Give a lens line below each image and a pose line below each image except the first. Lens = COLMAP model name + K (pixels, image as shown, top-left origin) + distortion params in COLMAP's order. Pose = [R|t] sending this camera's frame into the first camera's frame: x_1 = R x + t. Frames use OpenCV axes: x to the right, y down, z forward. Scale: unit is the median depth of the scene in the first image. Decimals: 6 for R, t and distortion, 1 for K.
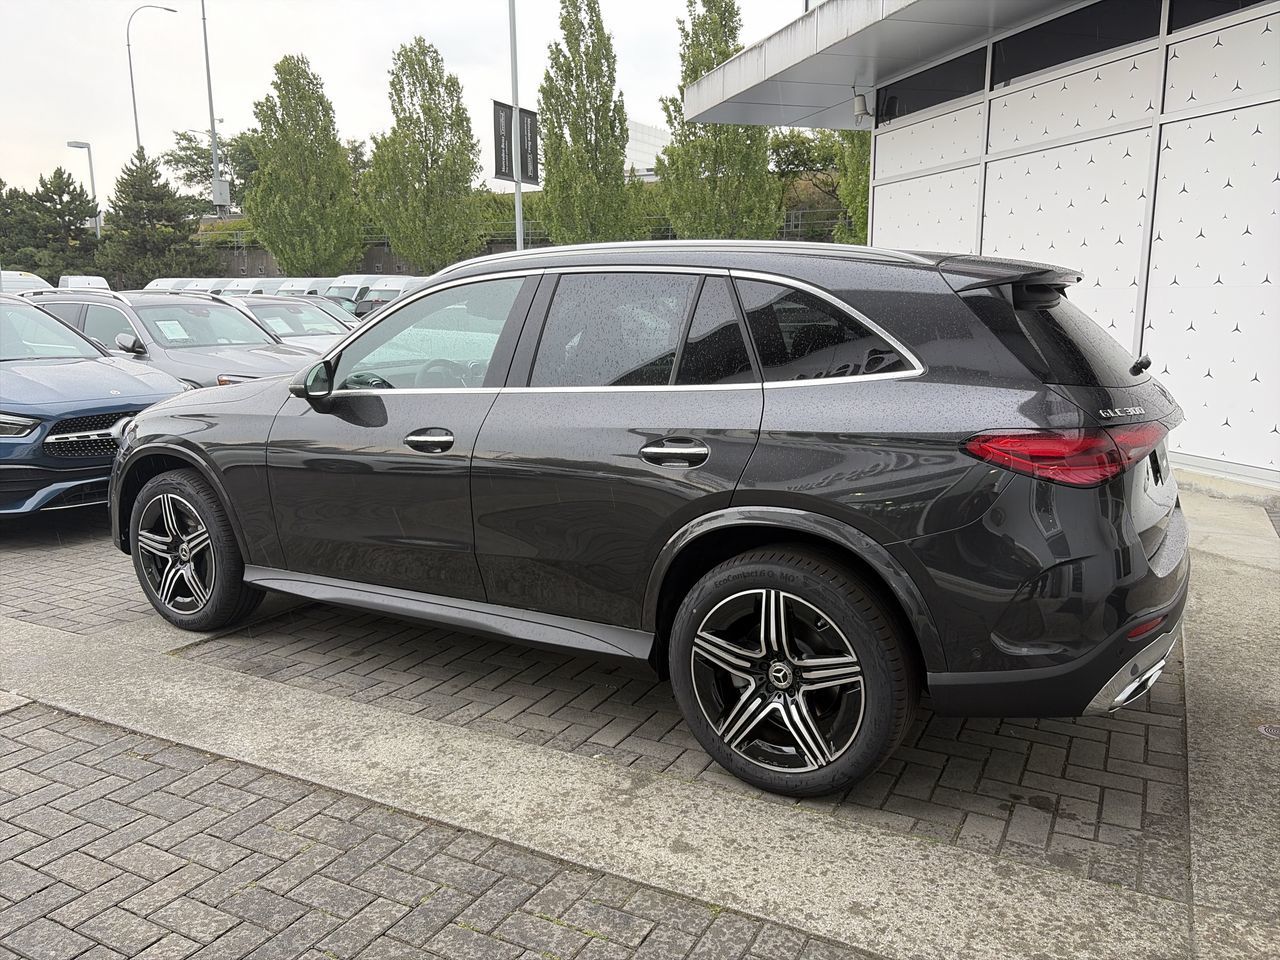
lens RADIAL K [[980.4, 0, 640.0], [0, 980.4, 480.0], [0, 0, 1]] dist [0.017610, 0.000292]
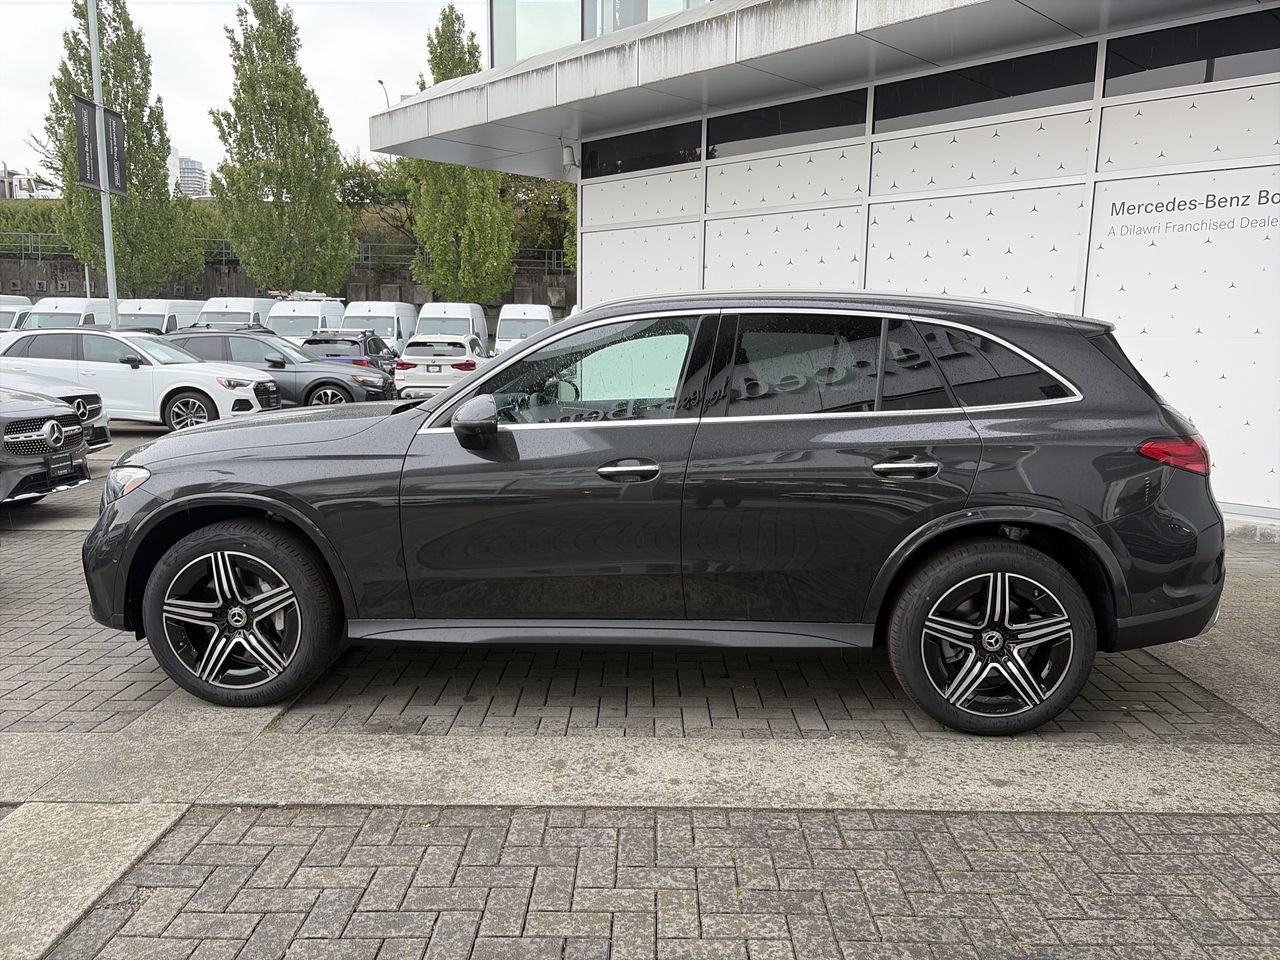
lens RADIAL K [[973.4, 0, 655.2], [0, 973.4, 497.0], [0, 0, 1]] dist [0.029654, -0.024175]
pose [[0.881114, -0.057832, 0.469355, -0.520999], [0.065564, 0.997848, -0.000132, -0.008166], [-0.468337, 0.030889, 0.883010, 0.059920]]
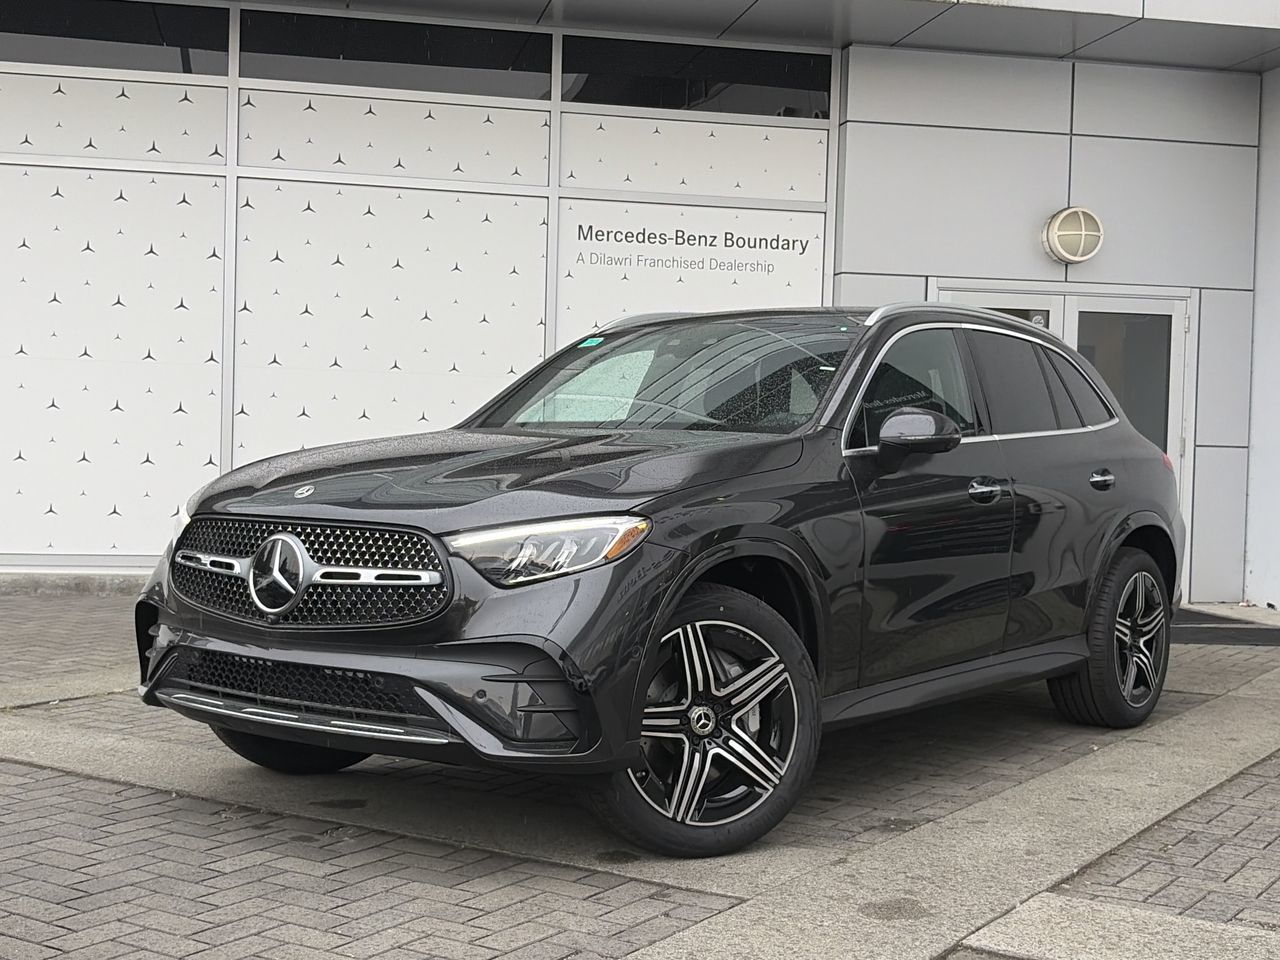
lens RADIAL K [[1657.9, 0, 640.0], [0, 1657.9, 480.0], [0, 0, 1]] dist [0.278438, -1.117028]
pose [[0.094598, -0.015007, 0.995402, -1.440371], [0.154793, 0.987947, 0.000184, -0.079240], [-0.983407, 0.154064, 0.095780, 0.902617]]
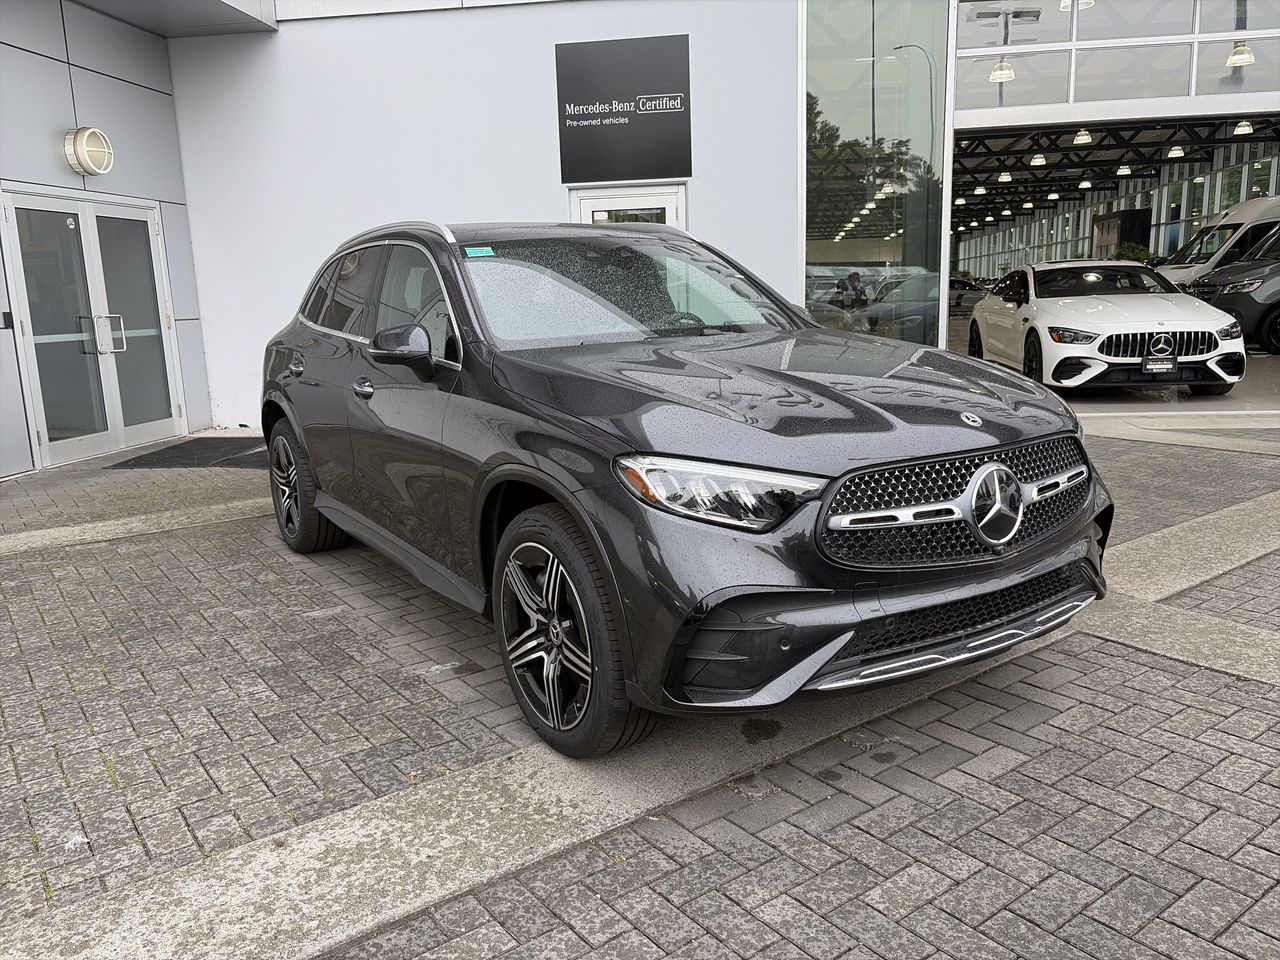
lens RADIAL K [[969.6, 0, 636.2], [0, 969.6, 483.8], [0, 0, 1]] dist [0.034453, -0.031839]
pose [[-0.902464, -0.050259, 0.427824, -0.551923], [0.113180, 0.930611, 0.348071, -0.286247], [-0.415631, 0.362542, -0.834154, 1.755398]]
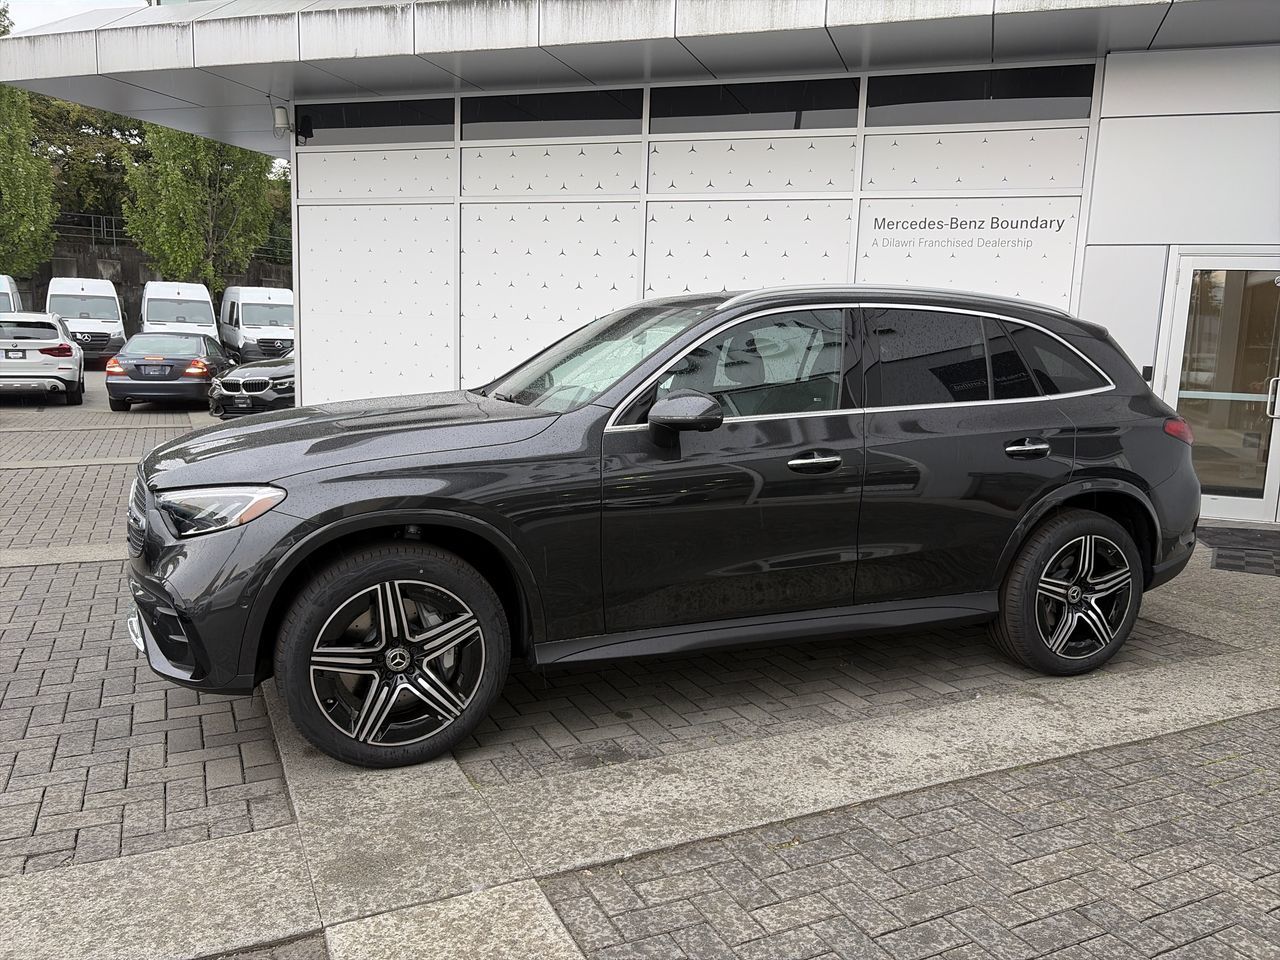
lens RADIAL K [[970.1, 0, 658.0], [0, 970.1, 491.3], [0, 0, 1]] dist [0.021461, 0.002882]
pose [[0.579490, -0.102723, 0.808480, -0.887474], [0.110783, 0.992745, 0.046730, -0.058938], [-0.807415, 0.062486, 0.586666, 0.409044]]
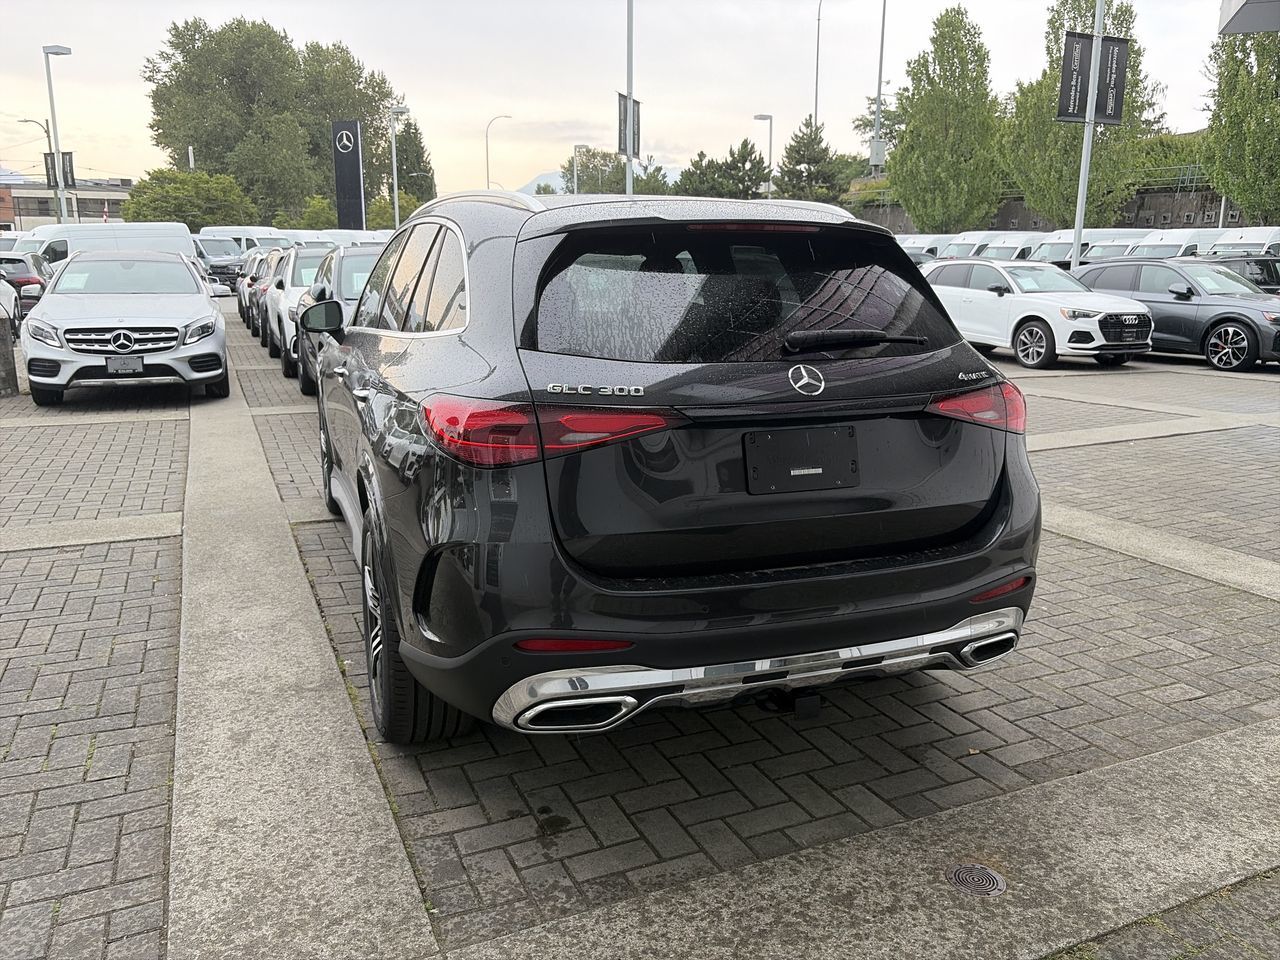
lens RADIAL K [[984.4, 0, 644.0], [0, 984.4, 486.3], [0, 0, 1]] dist [0.019079, -0.004205]
pose [[0.790236, 0.147179, -0.594866, 0.605819], [-0.119473, 0.989105, 0.086009, -0.037612], [0.601044, 0.003103, 0.799210, 0.213959]]
